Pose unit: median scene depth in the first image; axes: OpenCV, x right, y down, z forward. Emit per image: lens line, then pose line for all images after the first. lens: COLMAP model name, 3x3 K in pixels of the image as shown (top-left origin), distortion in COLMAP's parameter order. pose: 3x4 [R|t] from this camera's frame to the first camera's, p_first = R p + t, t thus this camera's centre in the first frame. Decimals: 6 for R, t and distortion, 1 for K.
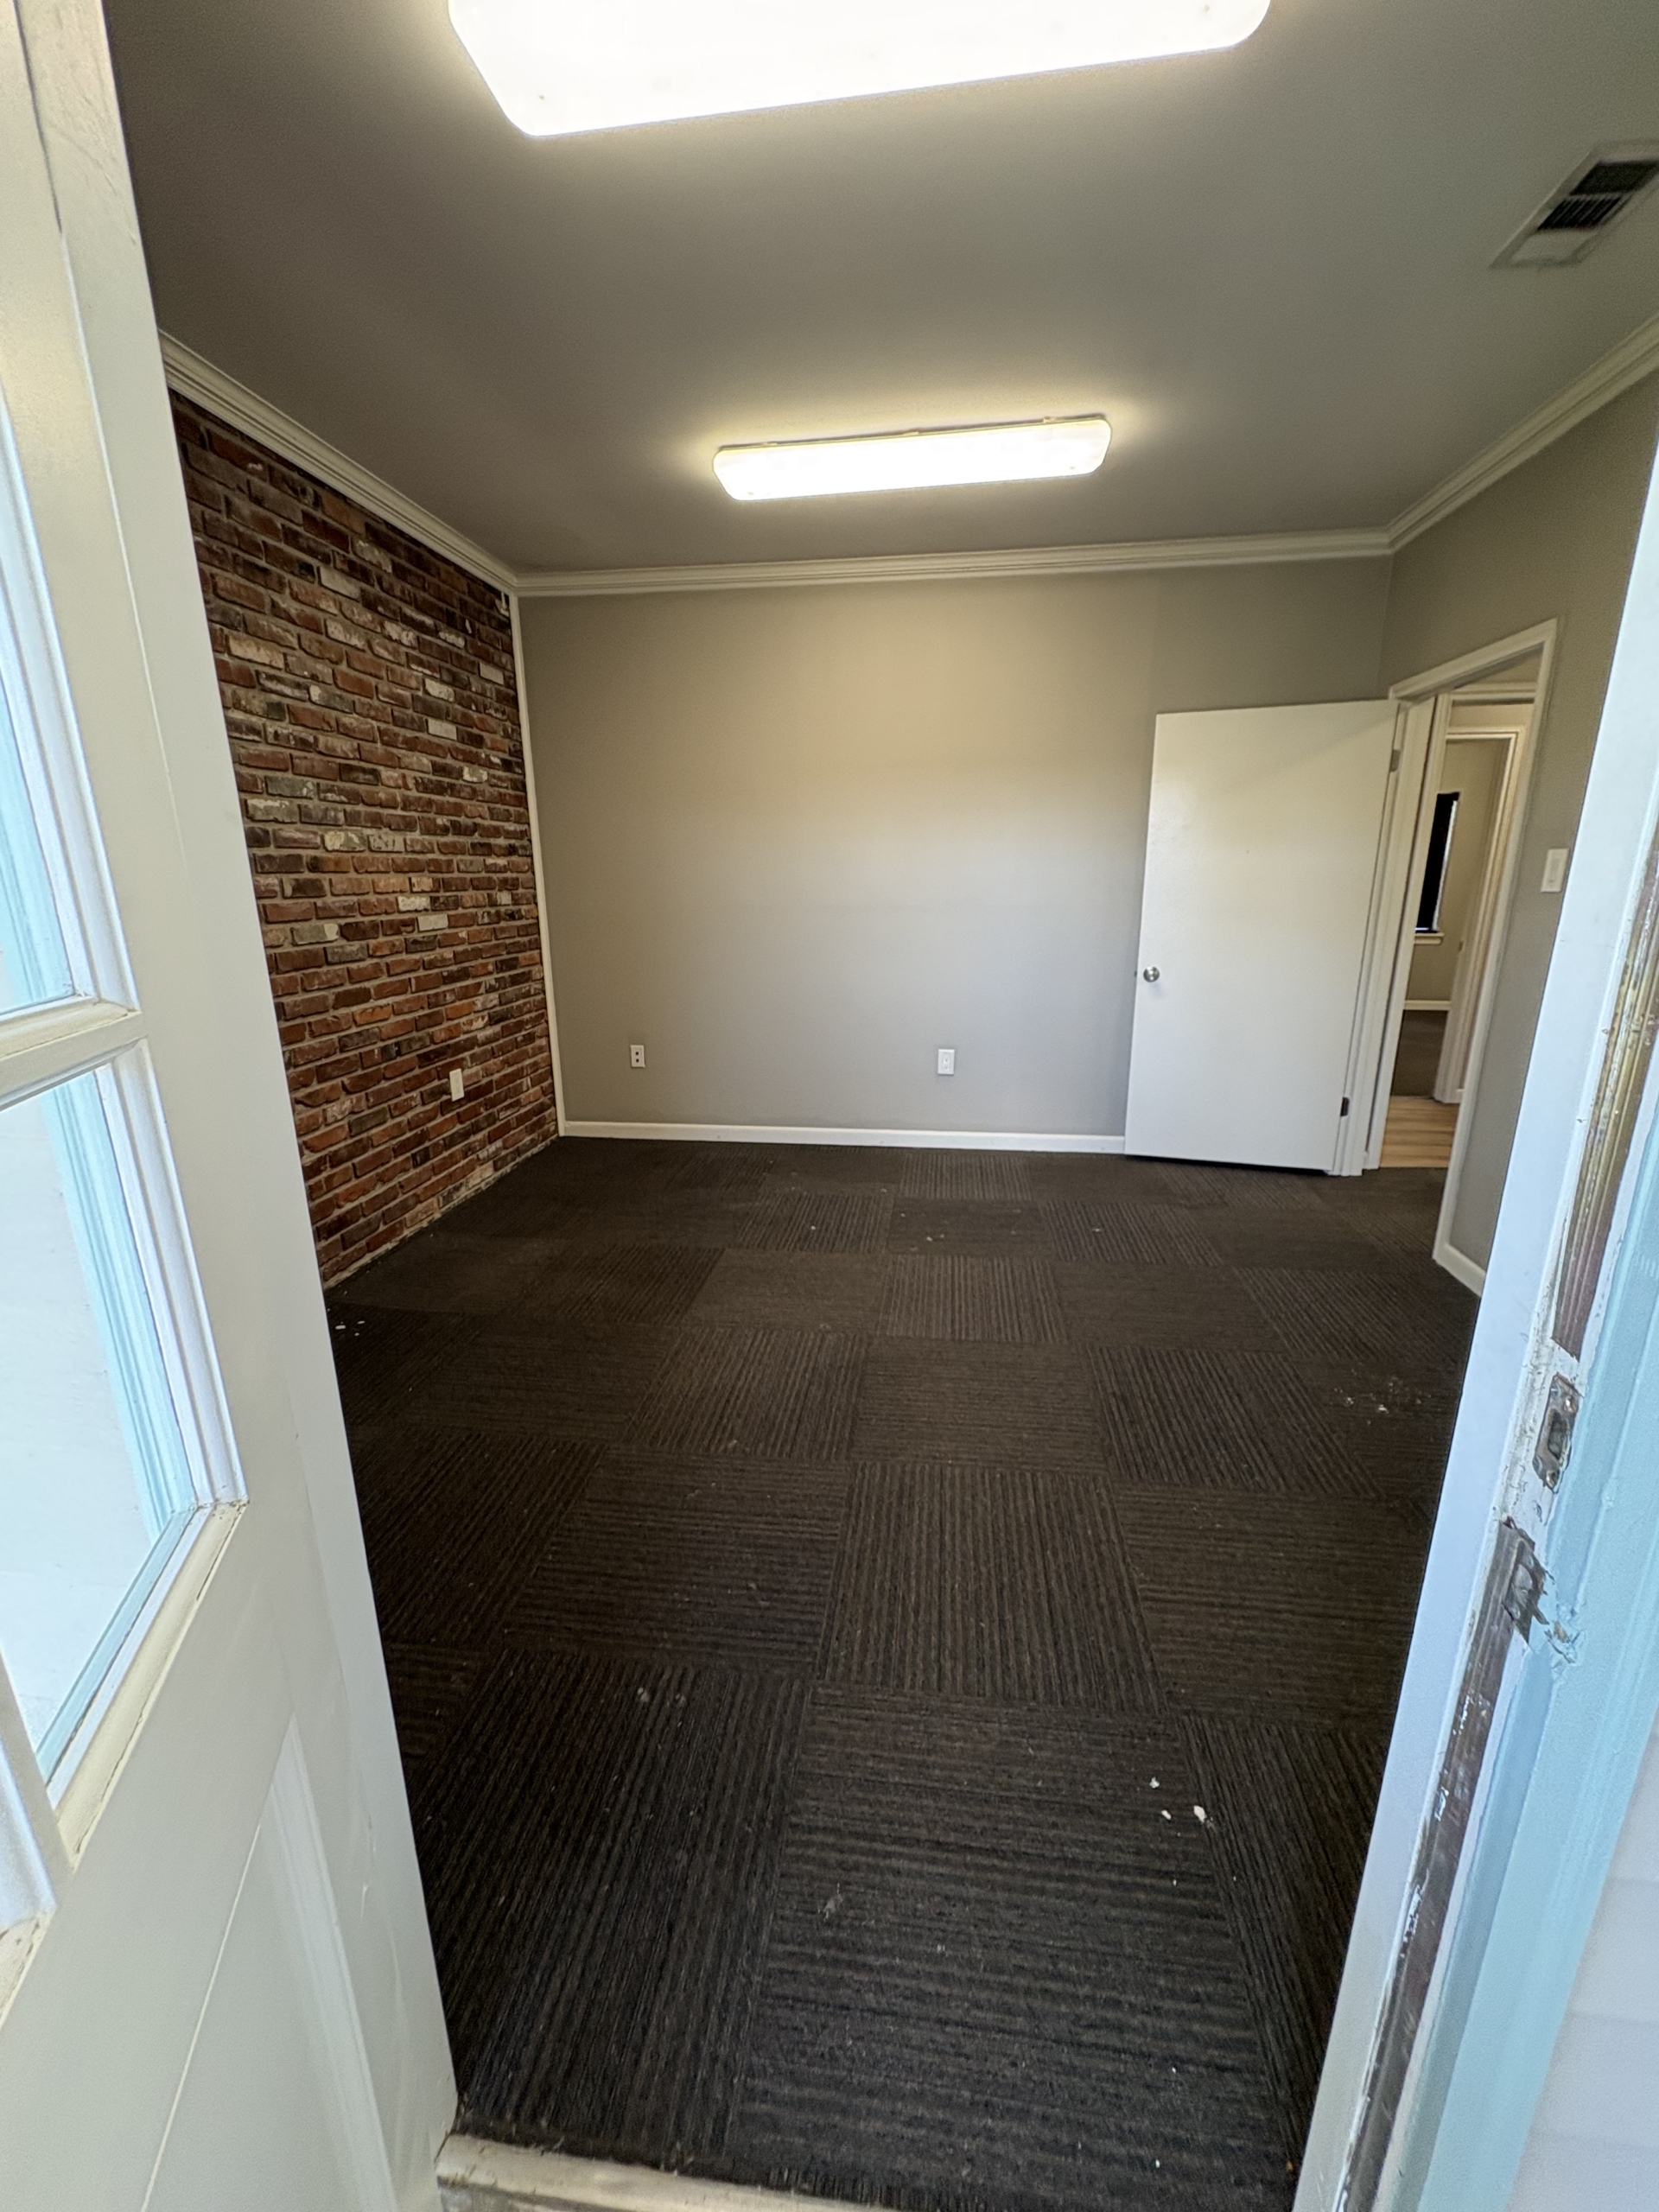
lens RADIAL K [[885.4, 0, 826.6], [0, 885.4, 1098.0], [0, 0, 1]] dist [0.000675, 0.000163]
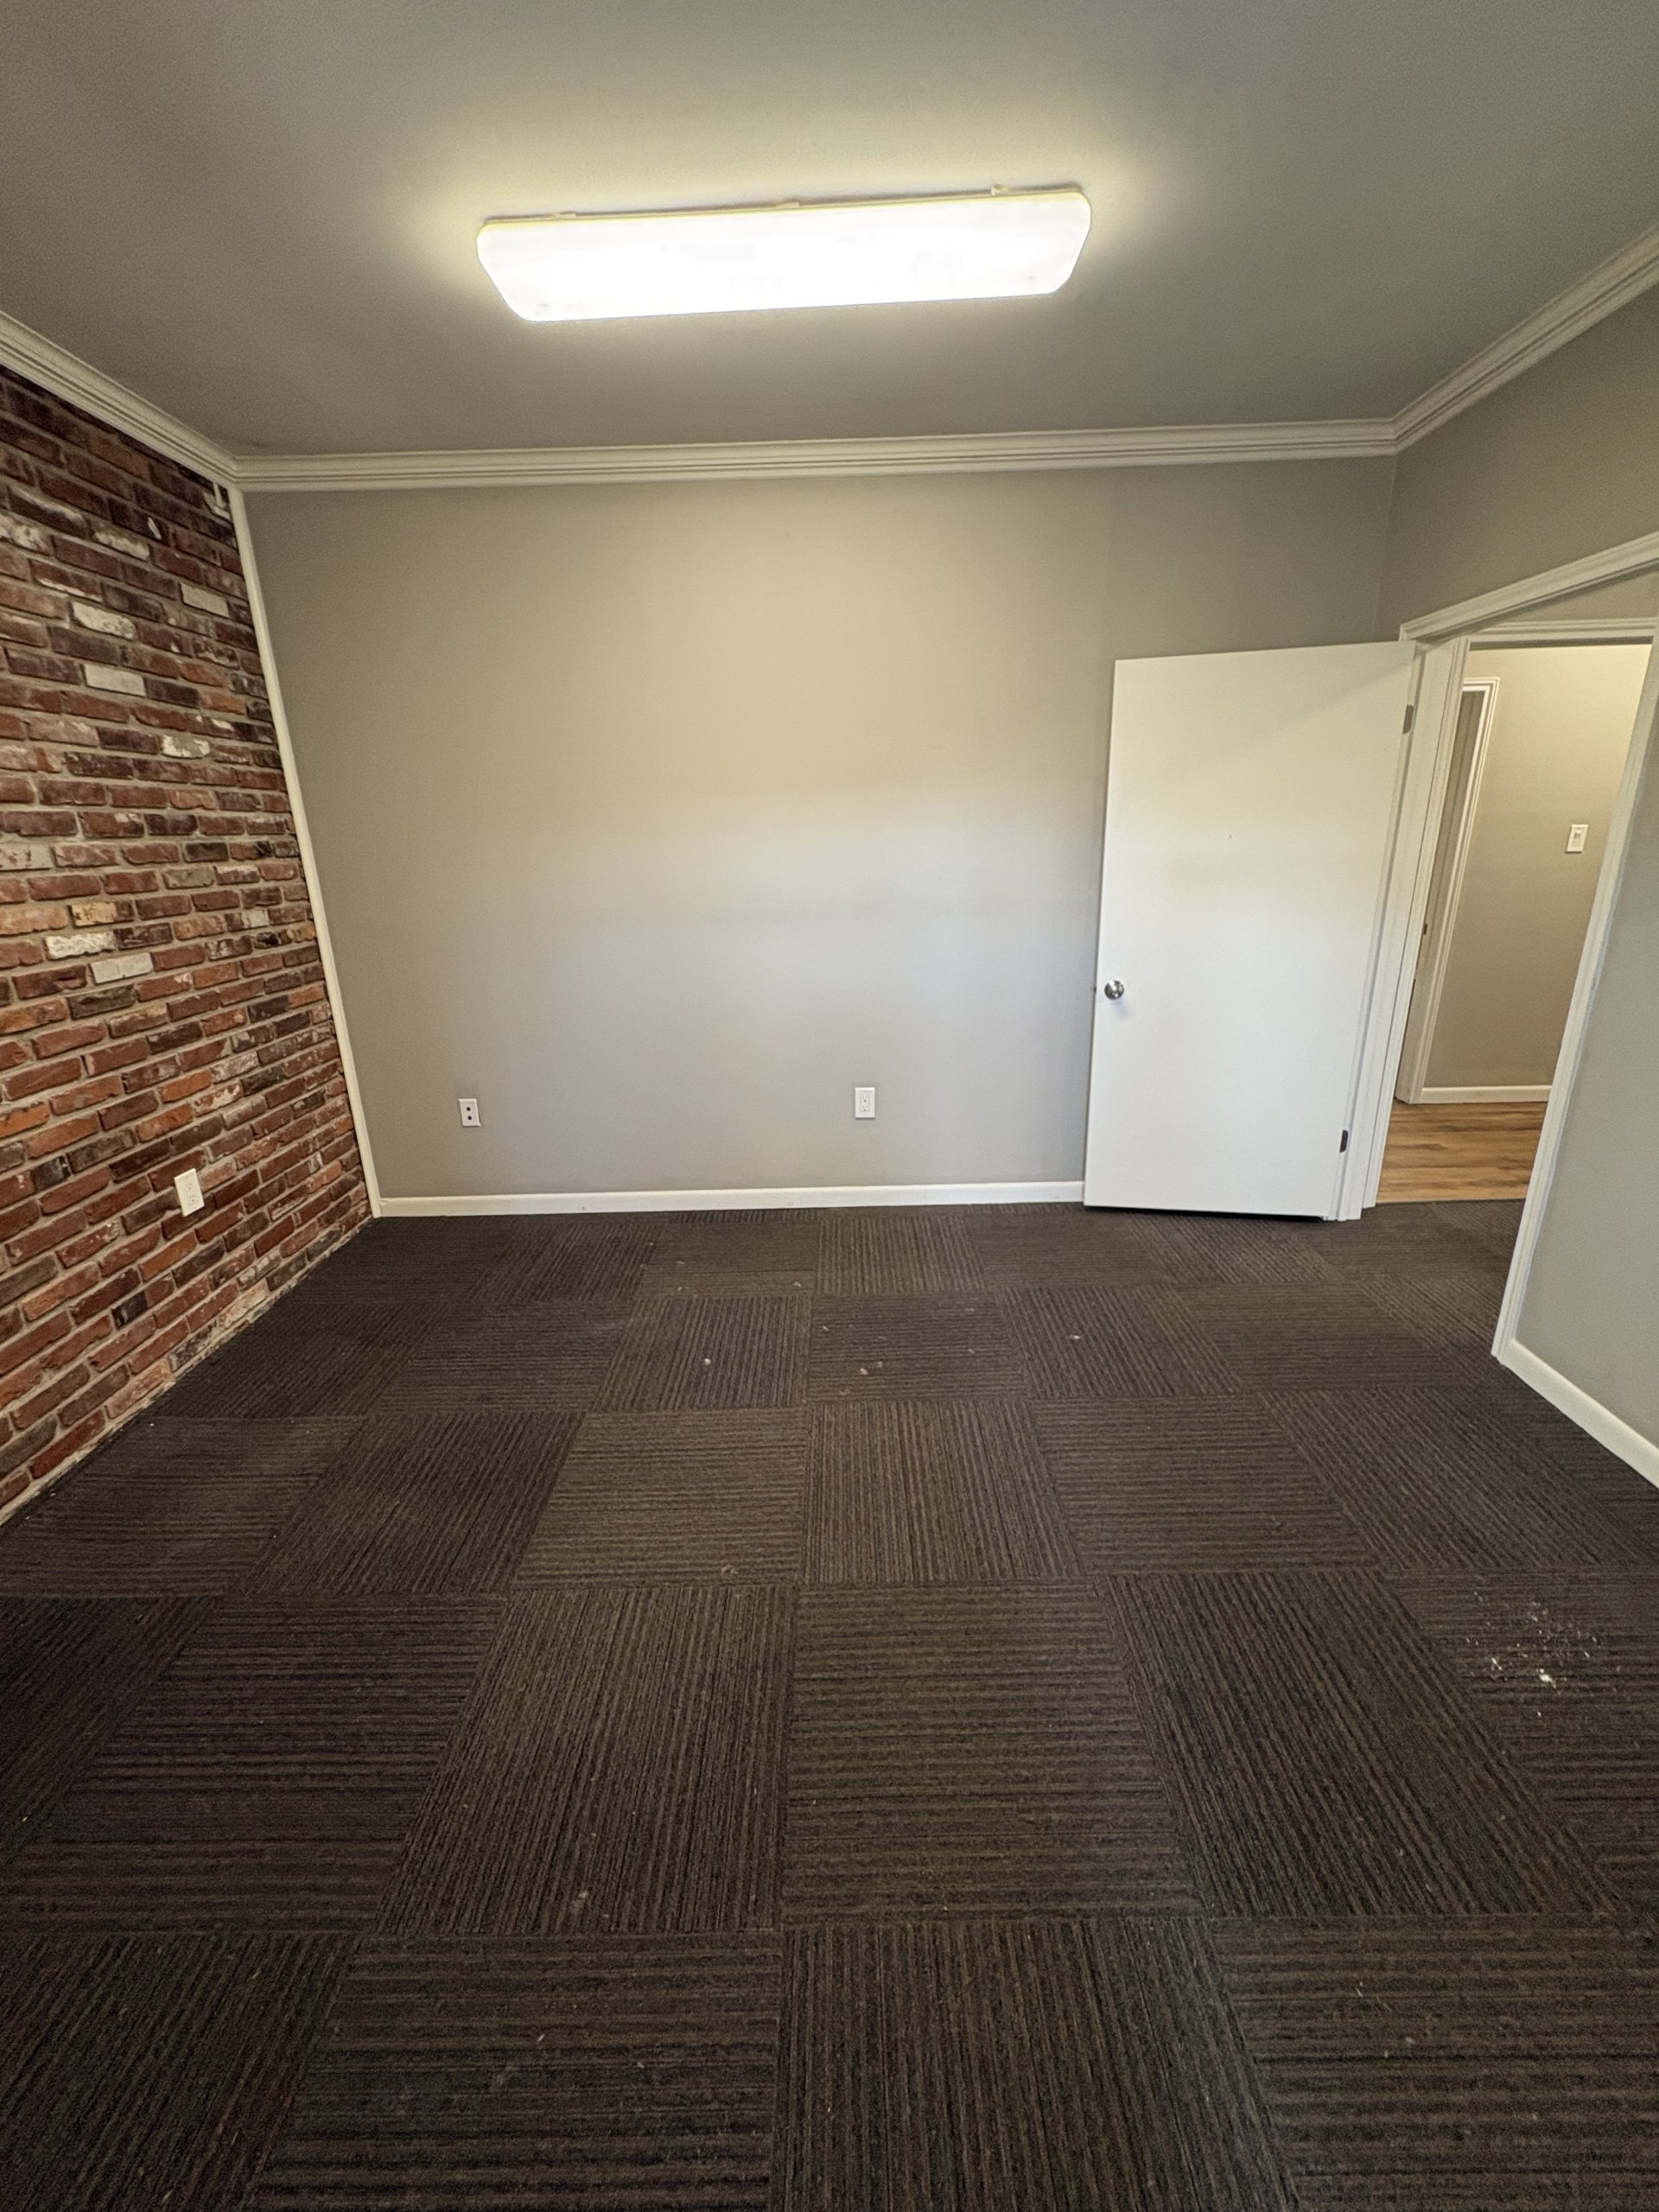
lens RADIAL K [[885.4, 0, 826.6], [0, 885.4, 1098.0], [0, 0, 1]] dist [0.000675, 0.000163]
pose [[0.992209, -0.054150, 0.112198, 0.011942], [0.049495, 0.997811, 0.043869, -0.095616], [-0.114327, -0.037974, 0.992717, 0.241434]]
